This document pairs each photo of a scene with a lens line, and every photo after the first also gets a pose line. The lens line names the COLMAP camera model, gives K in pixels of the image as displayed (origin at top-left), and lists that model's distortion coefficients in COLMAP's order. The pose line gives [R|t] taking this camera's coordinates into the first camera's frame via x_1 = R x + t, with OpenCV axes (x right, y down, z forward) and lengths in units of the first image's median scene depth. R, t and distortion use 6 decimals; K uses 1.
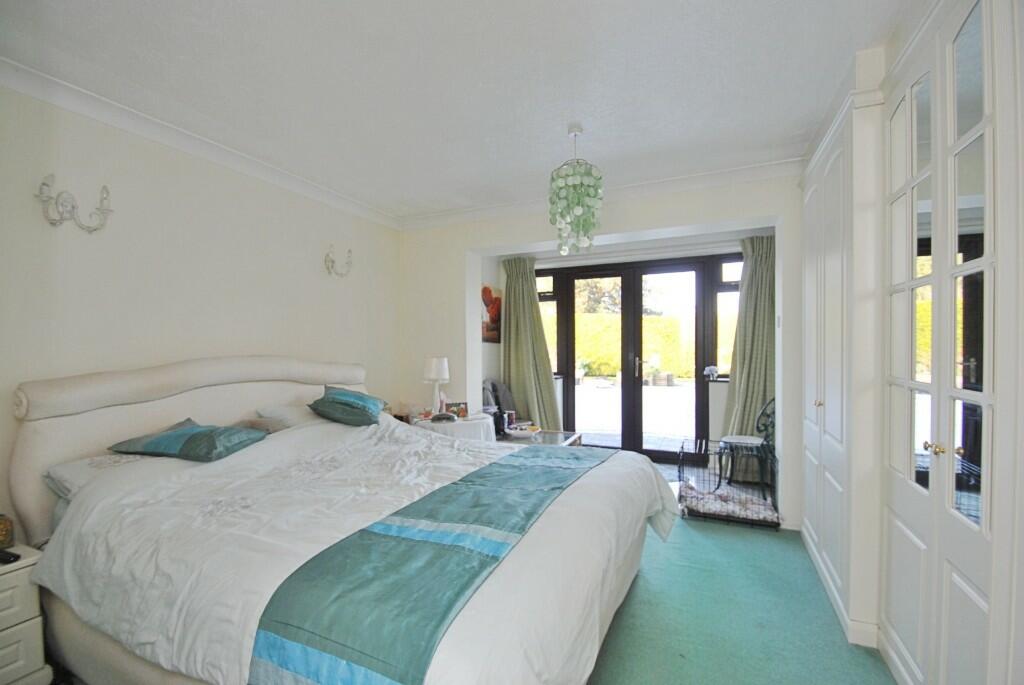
lens RADIAL K [[449.7, 0, 509.1], [0, 449.7, 355.4], [0, 0, 1]] dist [0.000397, -0.014753]
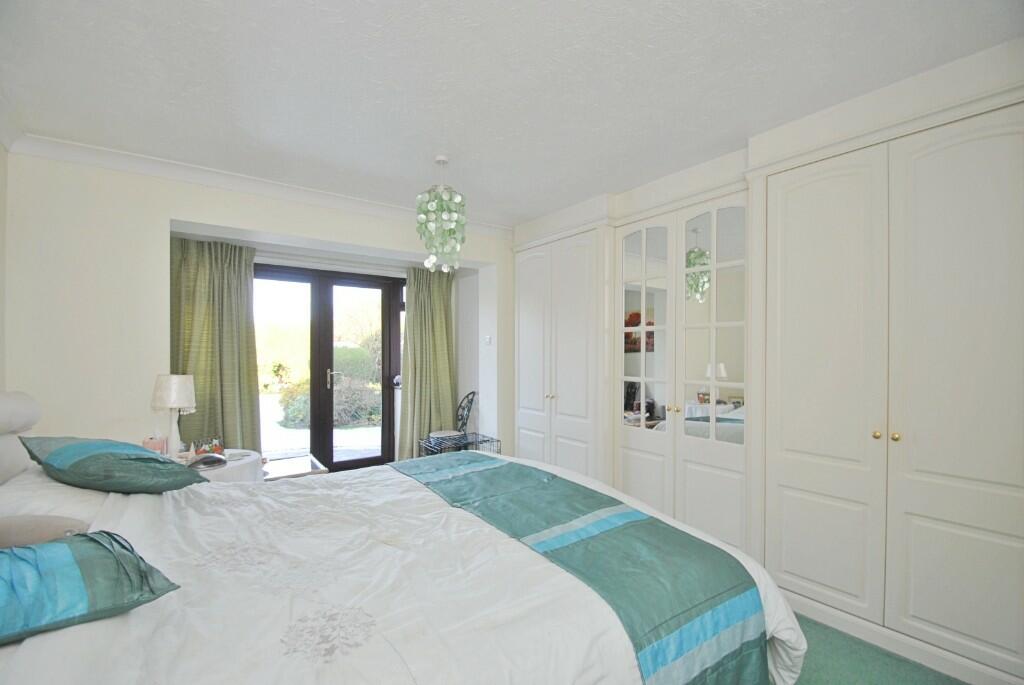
lens RADIAL K [[449.7, 0, 509.1], [0, 449.7, 355.4], [0, 0, 1]] dist [0.000397, -0.014753]
pose [[0.492474, 0.008089, 0.870290, -0.596867], [0.007995, 0.999873, -0.013817, -0.012683], [-0.870291, 0.013762, 0.492346, 0.288070]]
